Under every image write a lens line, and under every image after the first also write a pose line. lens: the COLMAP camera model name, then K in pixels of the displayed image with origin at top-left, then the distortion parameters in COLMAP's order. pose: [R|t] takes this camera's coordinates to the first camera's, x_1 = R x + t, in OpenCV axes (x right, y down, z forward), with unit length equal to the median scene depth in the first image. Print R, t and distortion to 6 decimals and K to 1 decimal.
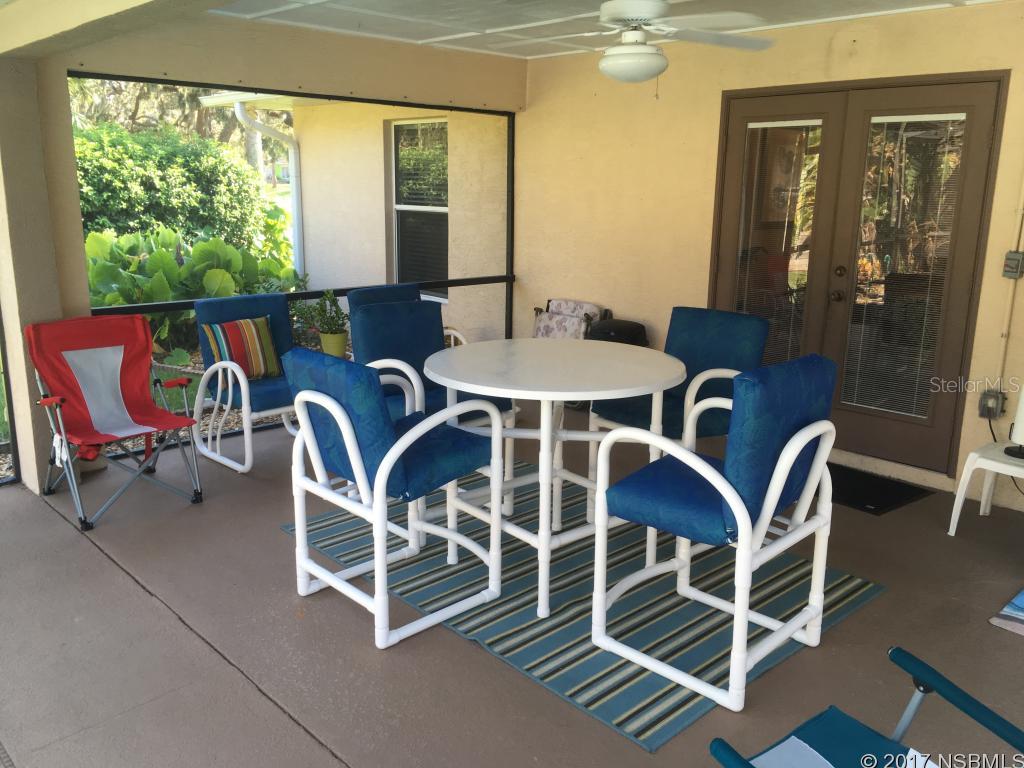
lens RADIAL K [[878.6, 0, 513.0], [0, 878.6, 384.9], [0, 0, 1]] dist [0.079513, -0.113937]
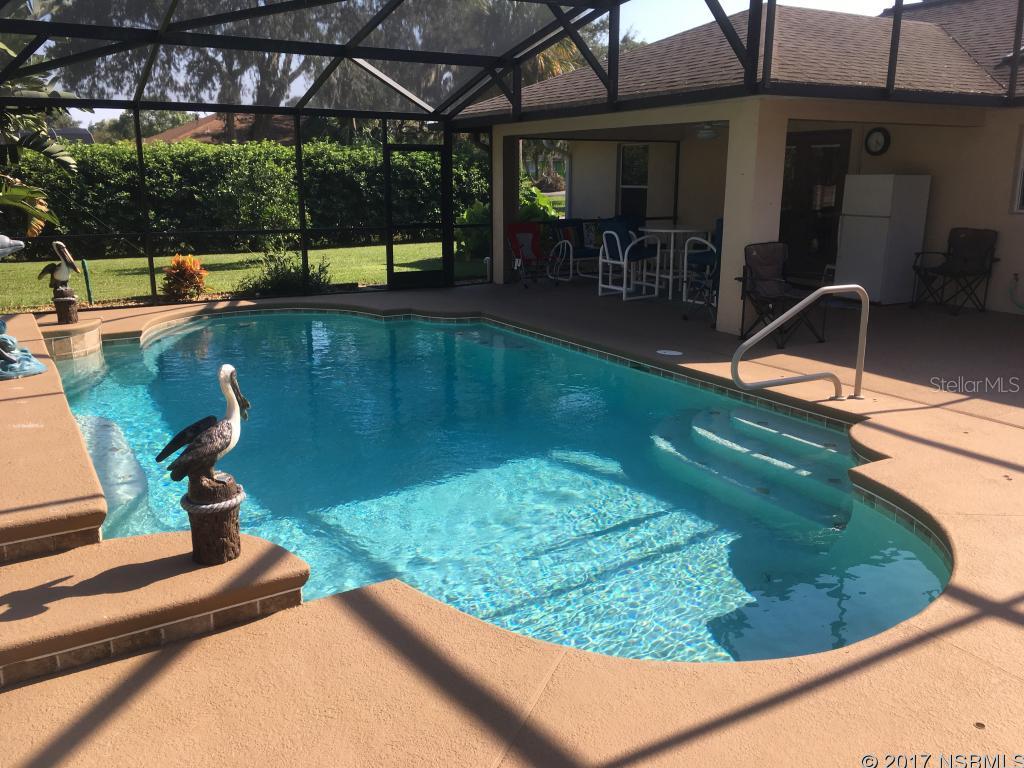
lens RADIAL K [[878.6, 0, 511.7], [0, 878.6, 388.0], [0, 0, 1]] dist [0.079513, -0.113937]
pose [[0.975113, 0.035832, -0.218795, 0.157420], [-0.033376, 0.999332, 0.014915, 0.461321], [0.219184, -0.007241, 0.975657, -1.999510]]
